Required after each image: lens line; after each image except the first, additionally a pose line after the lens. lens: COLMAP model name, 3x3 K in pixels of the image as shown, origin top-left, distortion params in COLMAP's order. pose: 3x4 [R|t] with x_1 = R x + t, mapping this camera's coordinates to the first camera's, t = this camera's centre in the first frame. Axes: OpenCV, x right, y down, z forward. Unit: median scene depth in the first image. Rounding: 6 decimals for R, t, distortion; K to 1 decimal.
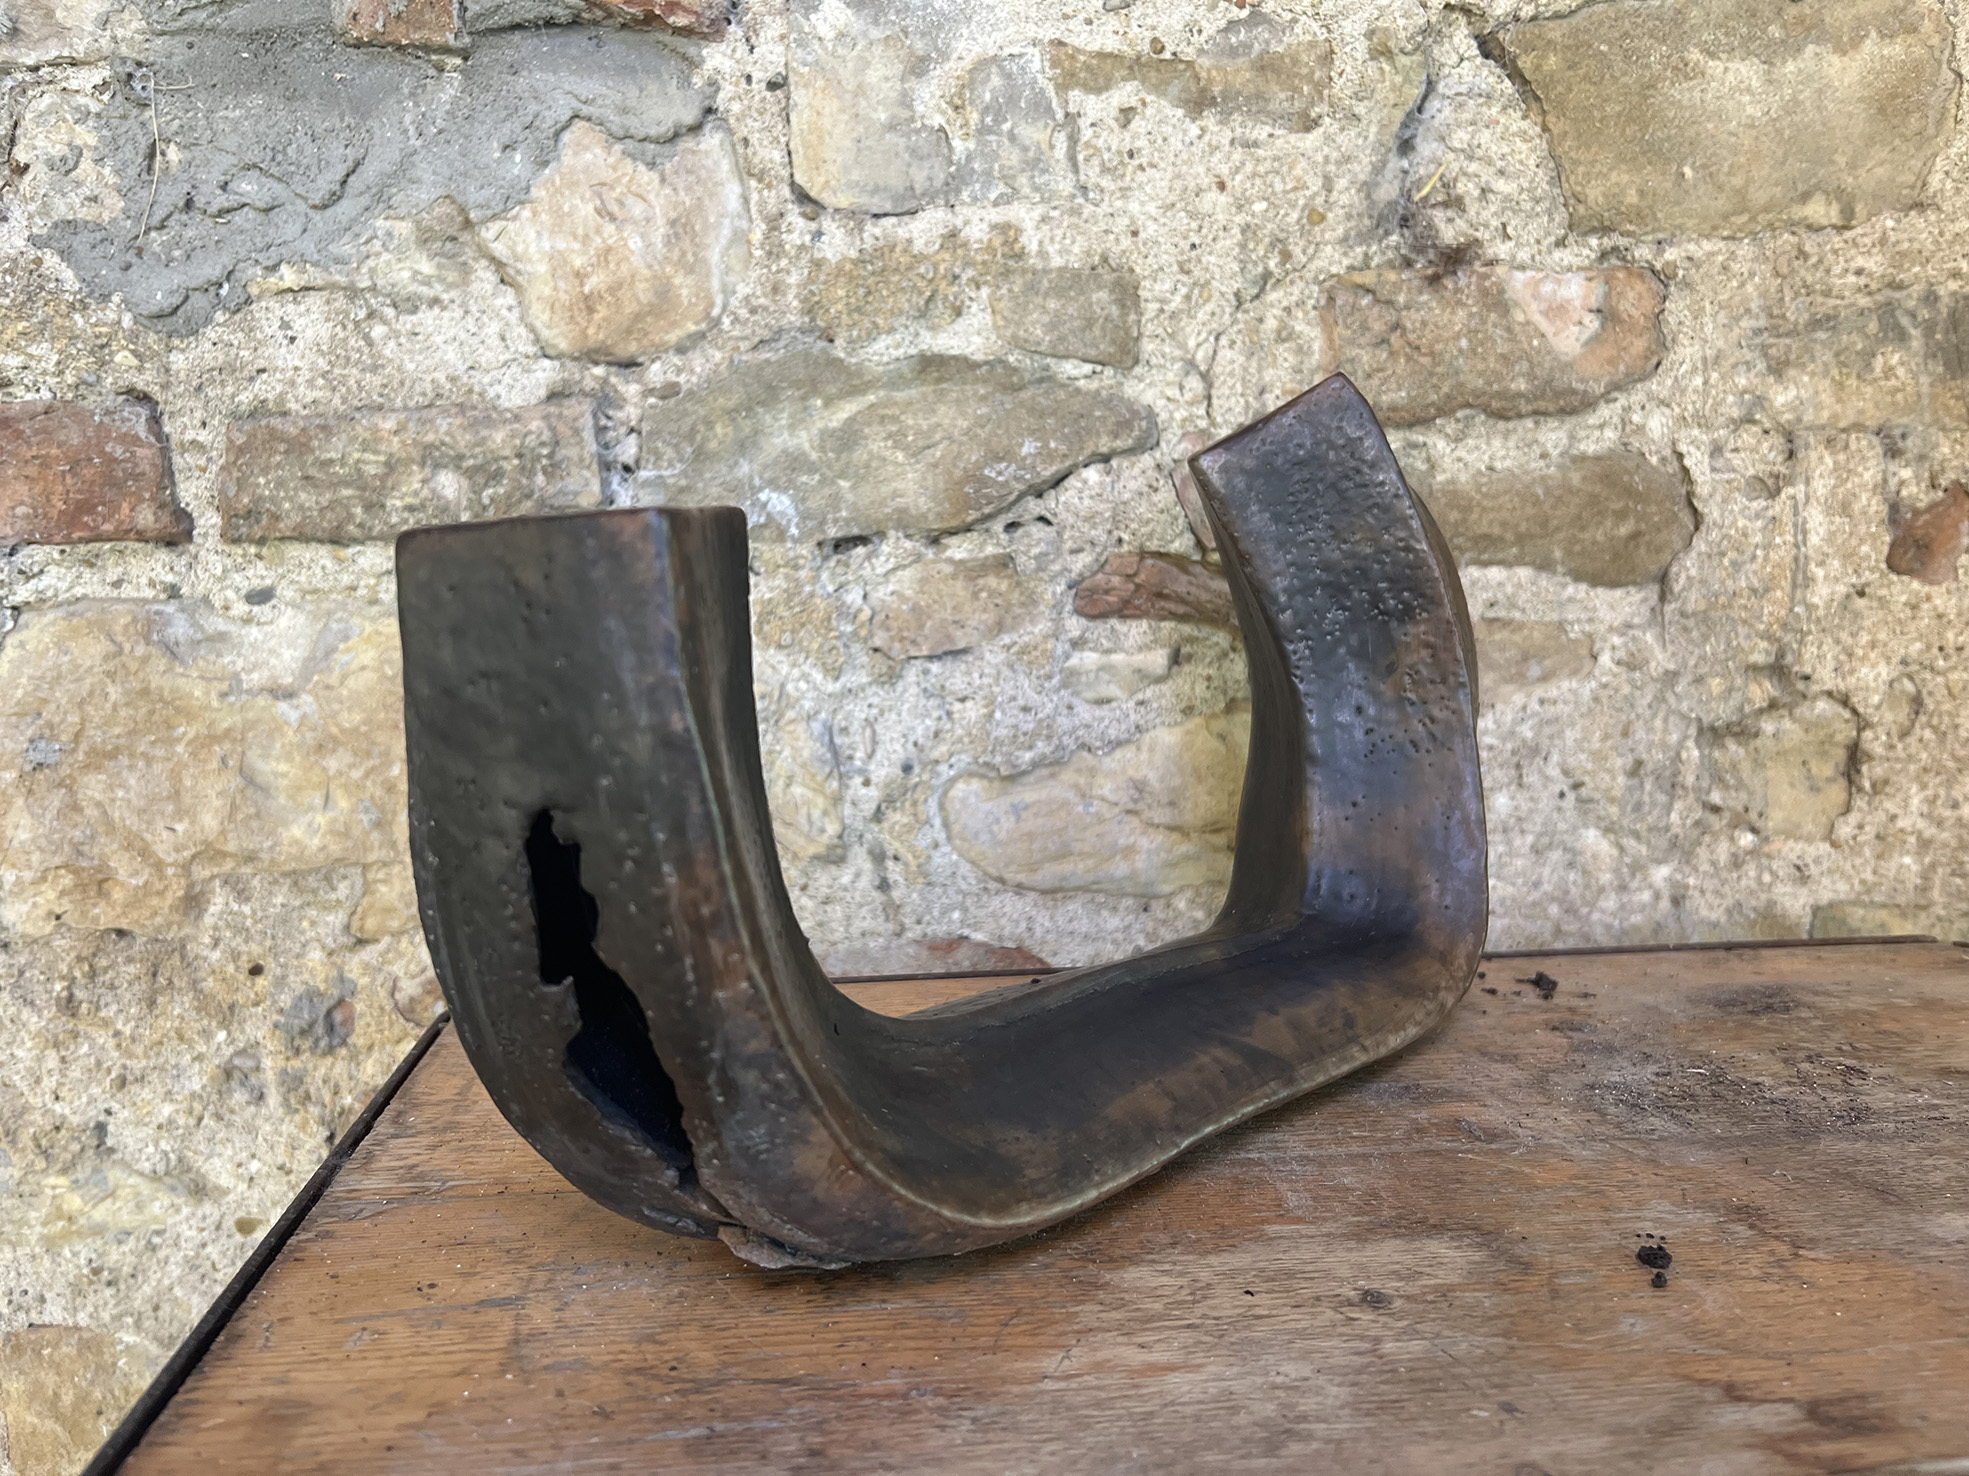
lens RADIAL K [[1517.8, 0, 967.3], [0, 1517.8, 756.0], [0, 0, 1]] dist [0.015525, -0.031132]
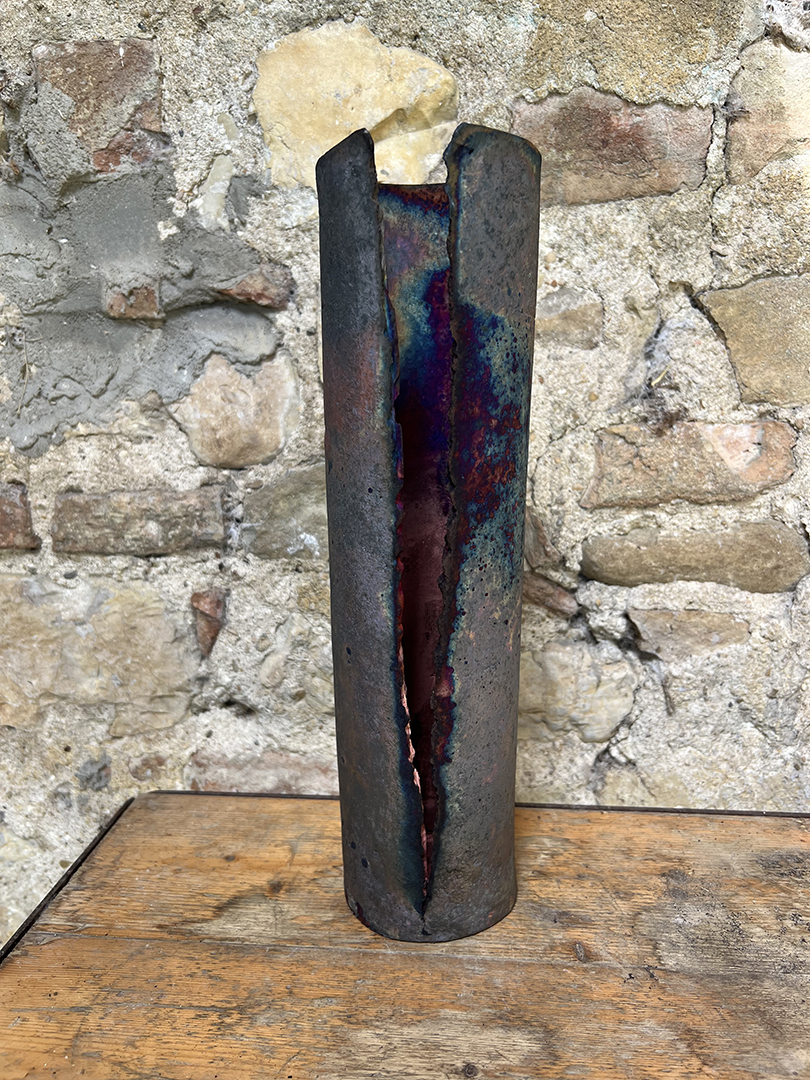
lens RADIAL K [[832.5, 0, 403.6], [0, 832.5, 534.4], [0, 0, 1]] dist [0.015525, -0.031132]
pose [[0.982871, 0.038273, -0.180277, 0.194061], [-0.032627, 0.998883, 0.034180, -0.216351], [0.181384, -0.027713, 0.983022, -0.050597]]
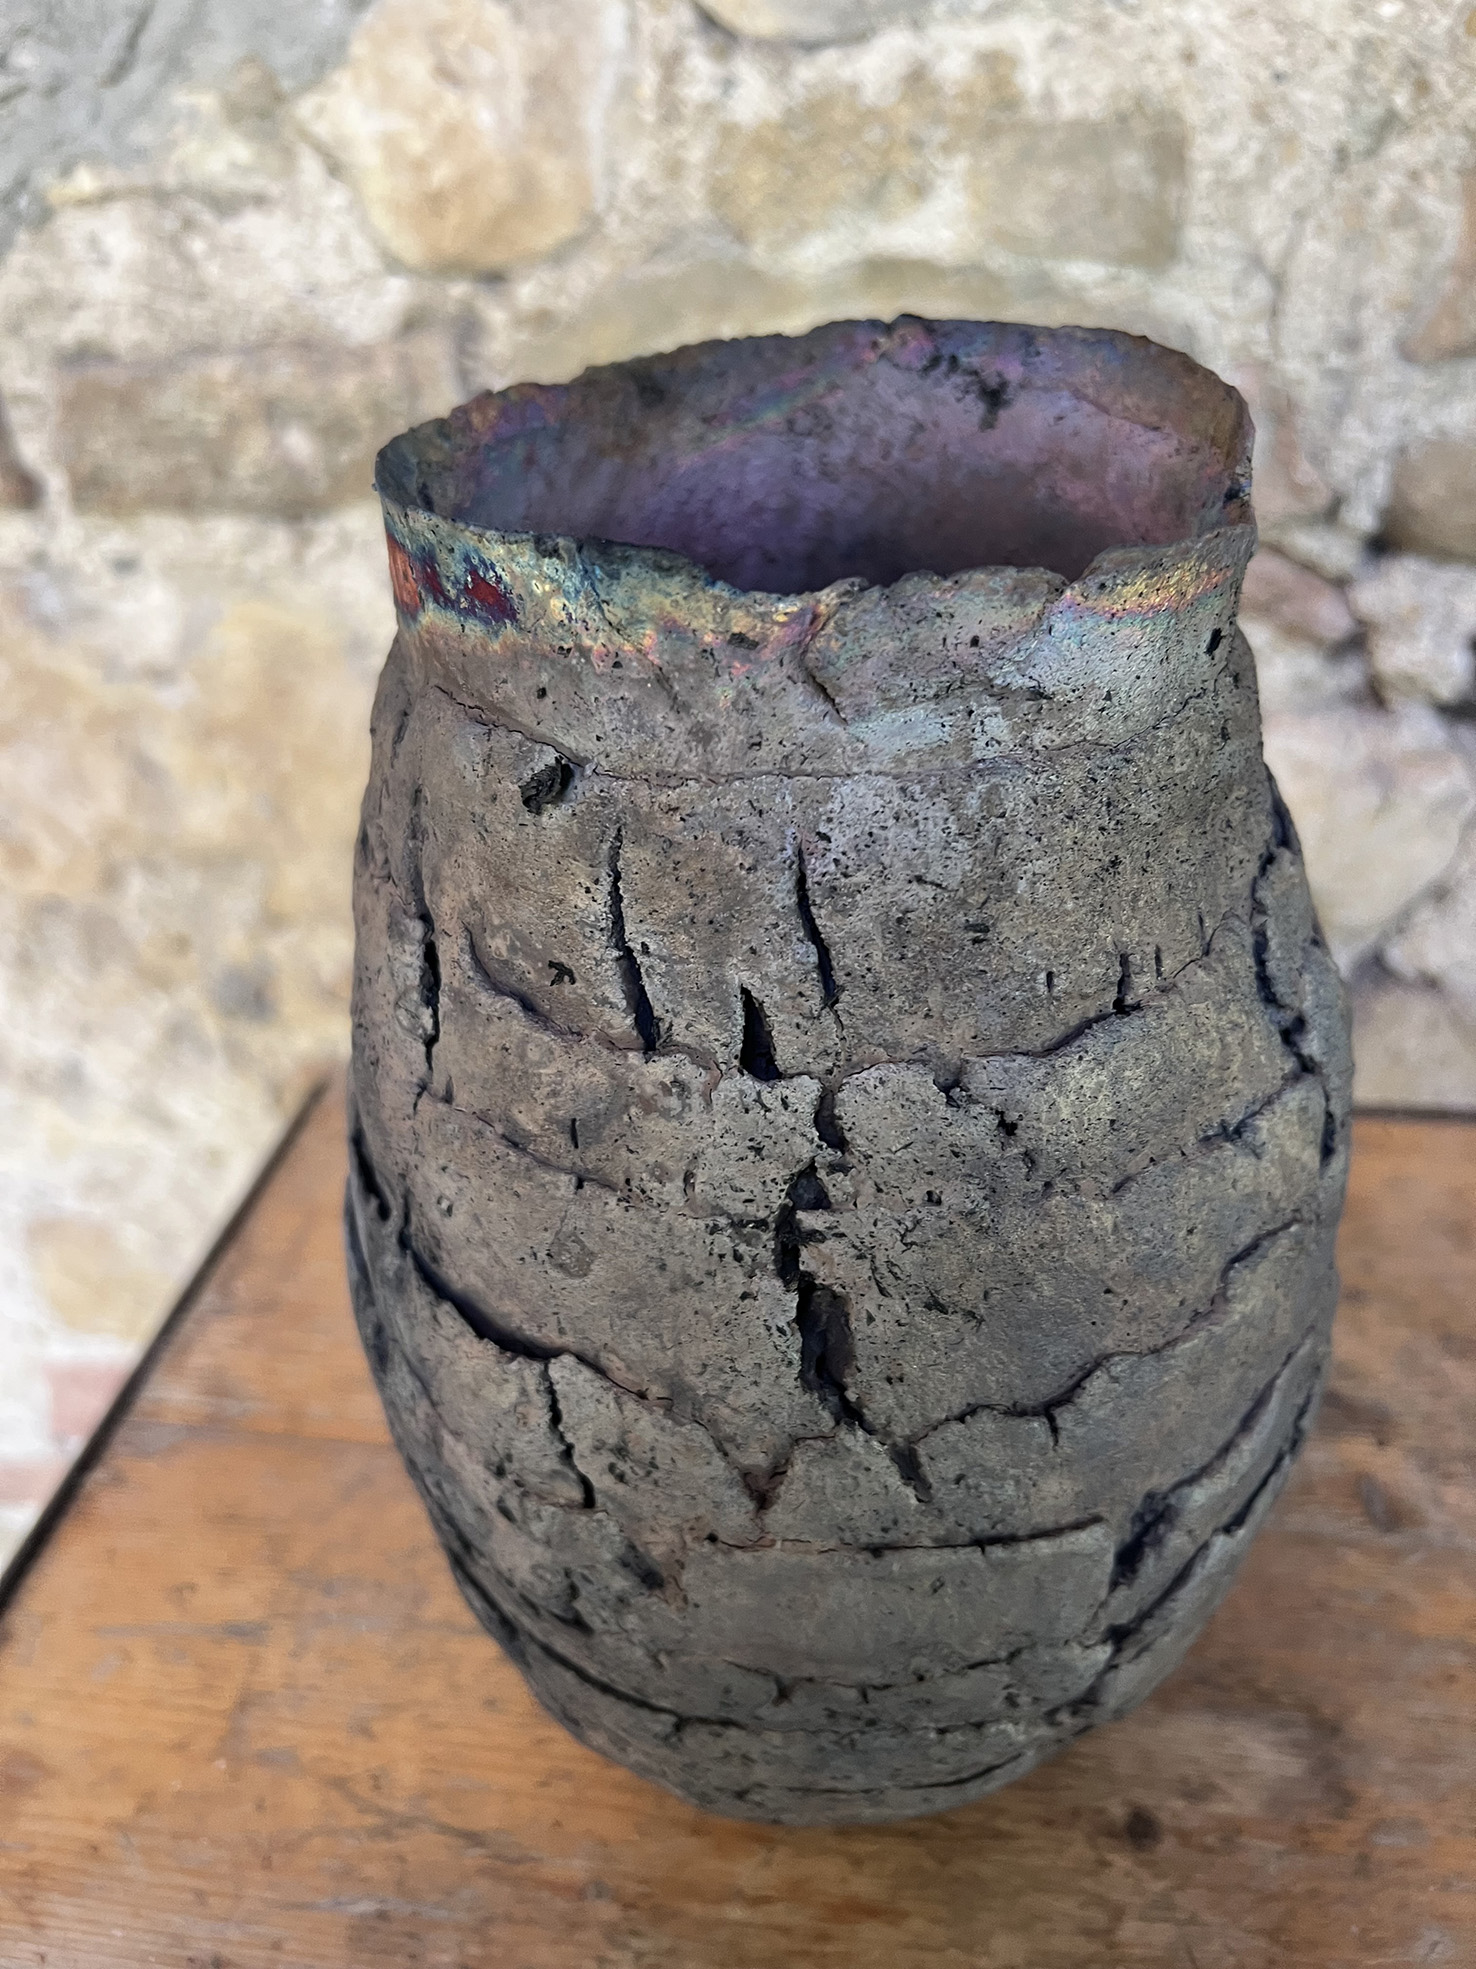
lens RADIAL K [[1517.8, 0, 707.6], [0, 1517.8, 979.5], [0, 0, 1]] dist [0.015525, -0.031132]
pose [[0.968585, 0.098992, -0.228129, 0.096763], [0.000648, 0.916348, 0.400382, -0.240063], [0.248680, -0.387952, 0.887497, 0.193602]]
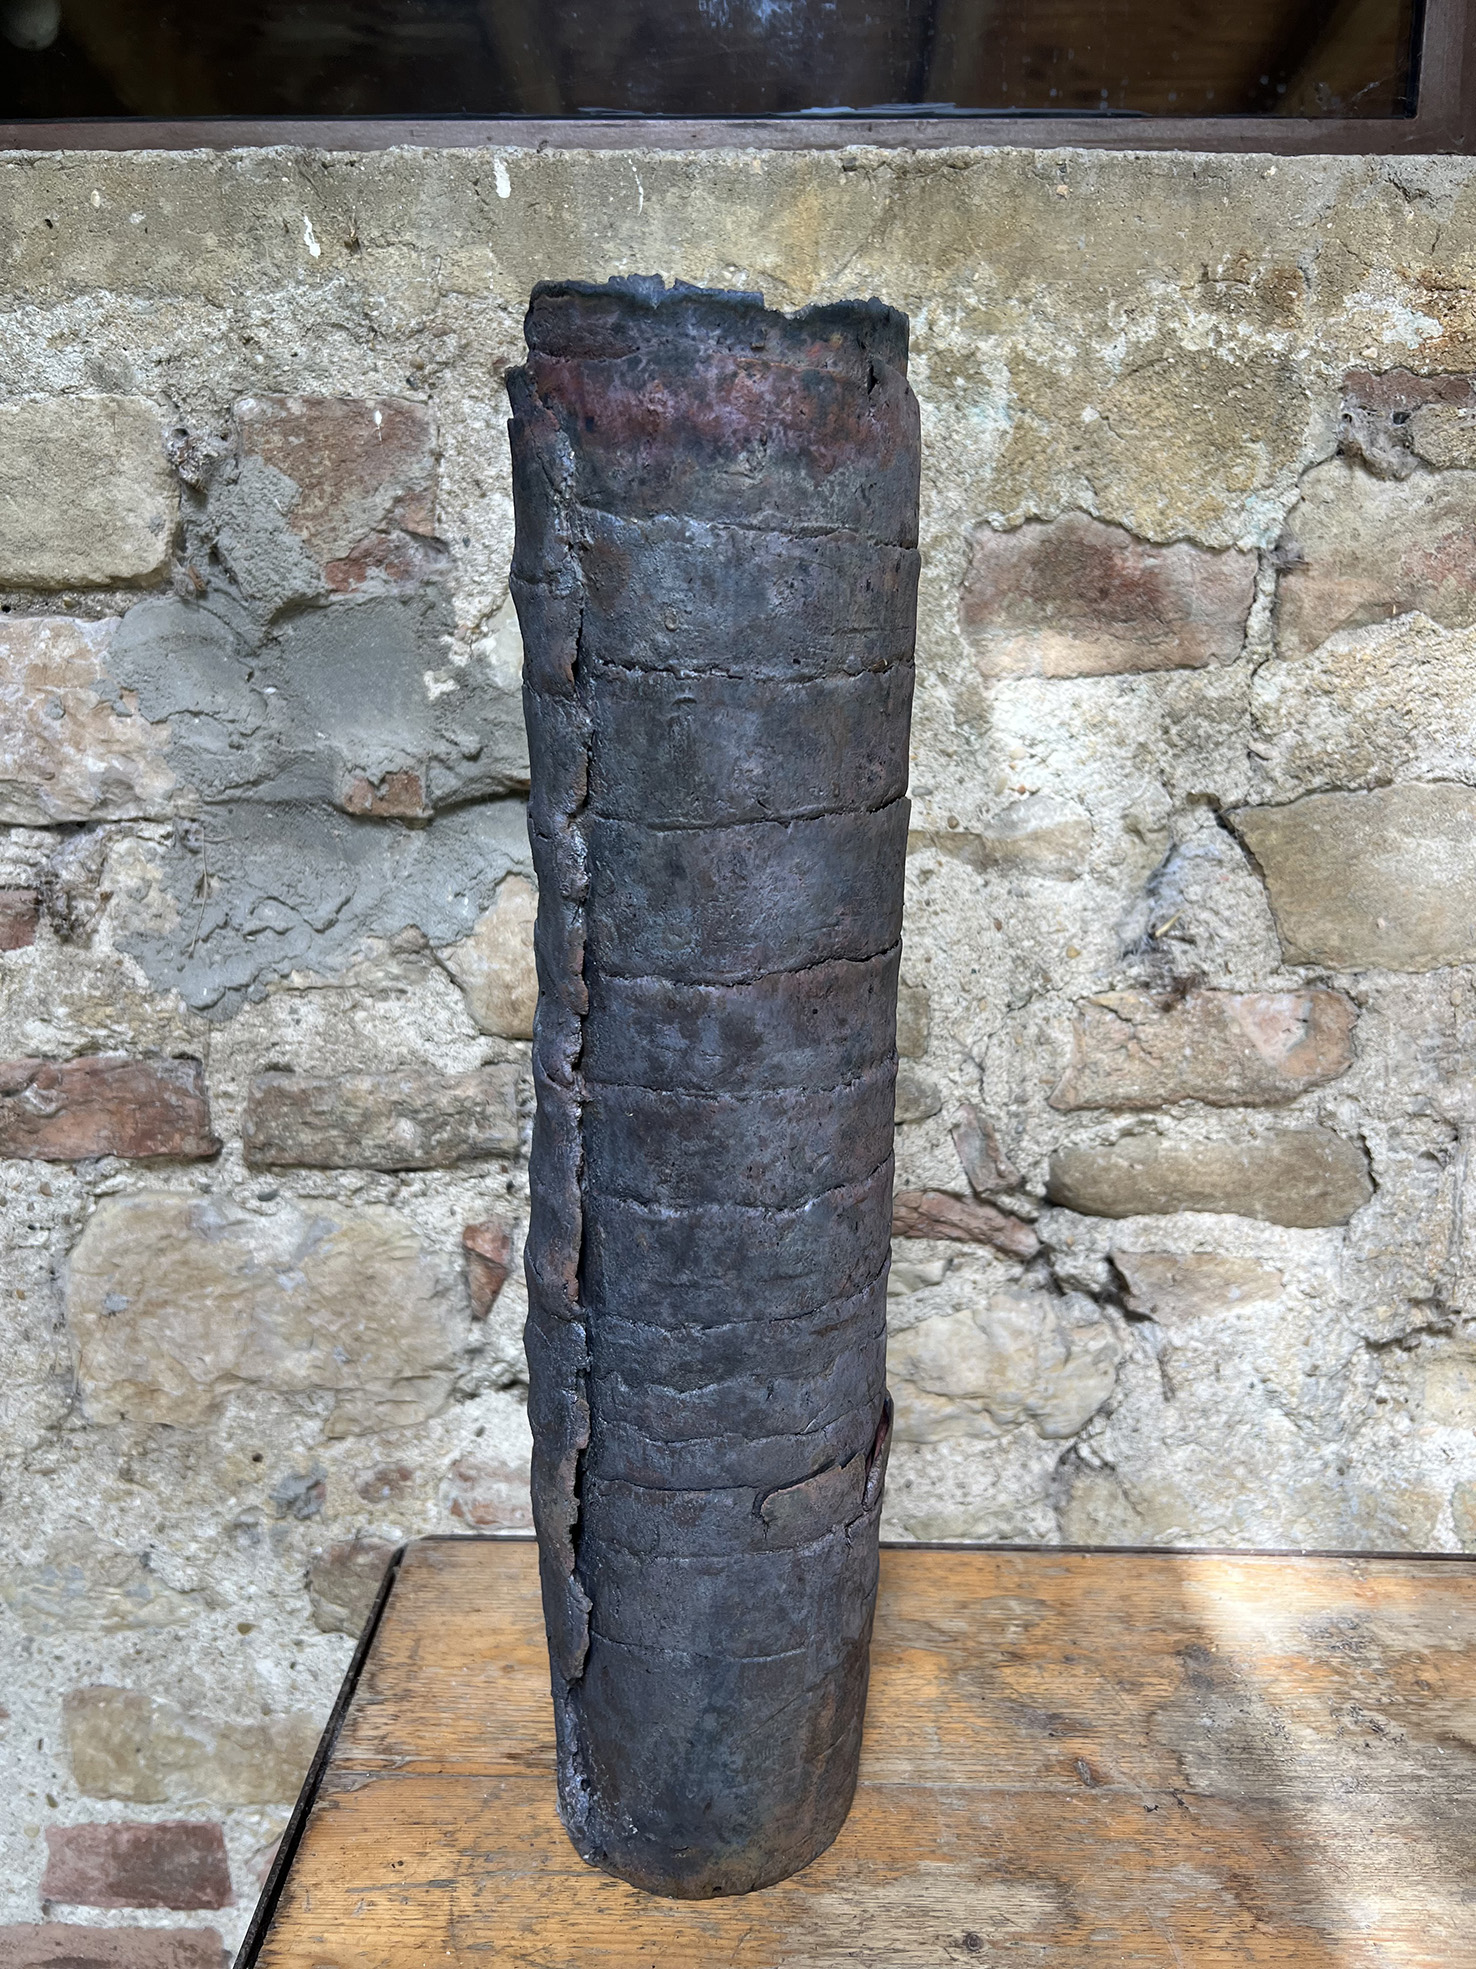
lens RADIAL K [[1517.8, 0, 722.1], [0, 1517.8, 978.6], [0, 0, 1]] dist [0.015525, -0.031132]
pose [[0.994479, 0.052348, -0.090944, 0.053166], [-0.045554, 0.996124, 0.075244, -0.420272], [0.094530, -0.070686, 0.993009, -0.301061]]
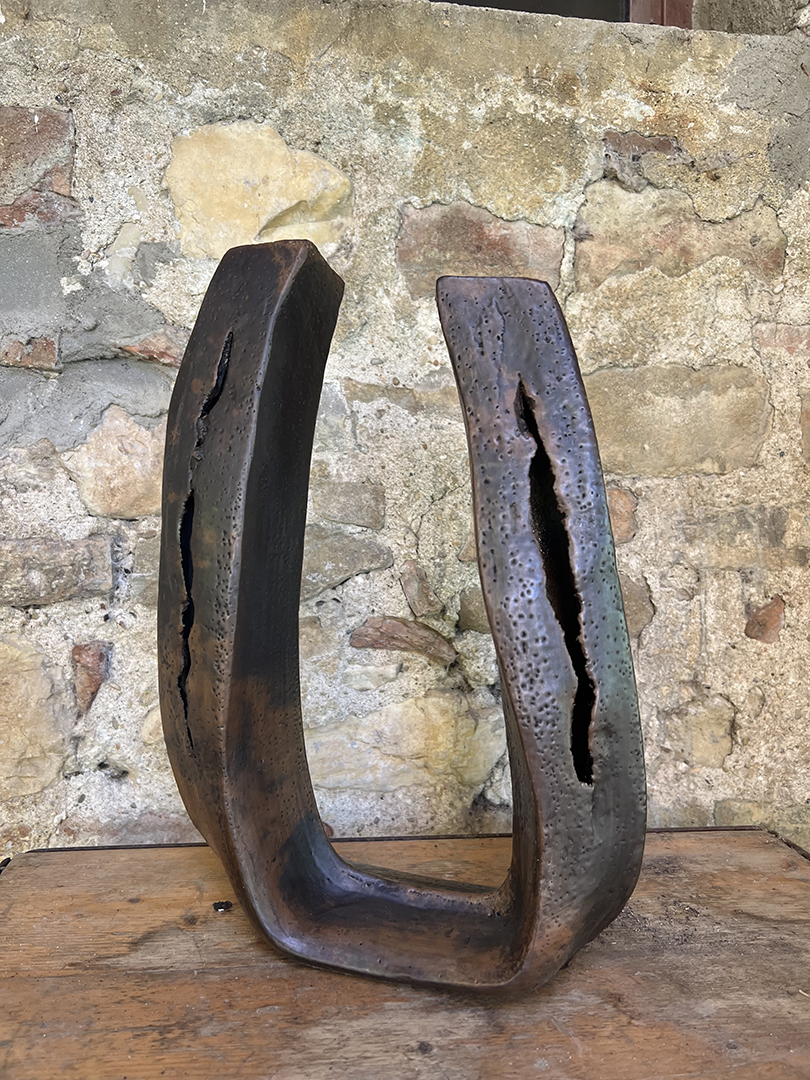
lens RADIAL K [[832.5, 0, 403.6], [0, 832.5, 542.8], [0, 0, 1]] dist [0.015525, -0.031132]
pose [[0.998012, 0.037110, 0.050941, 0.084525], [-0.031027, 0.992833, -0.115416, -0.110412], [-0.054859, 0.113606, 0.992010, -0.121028]]
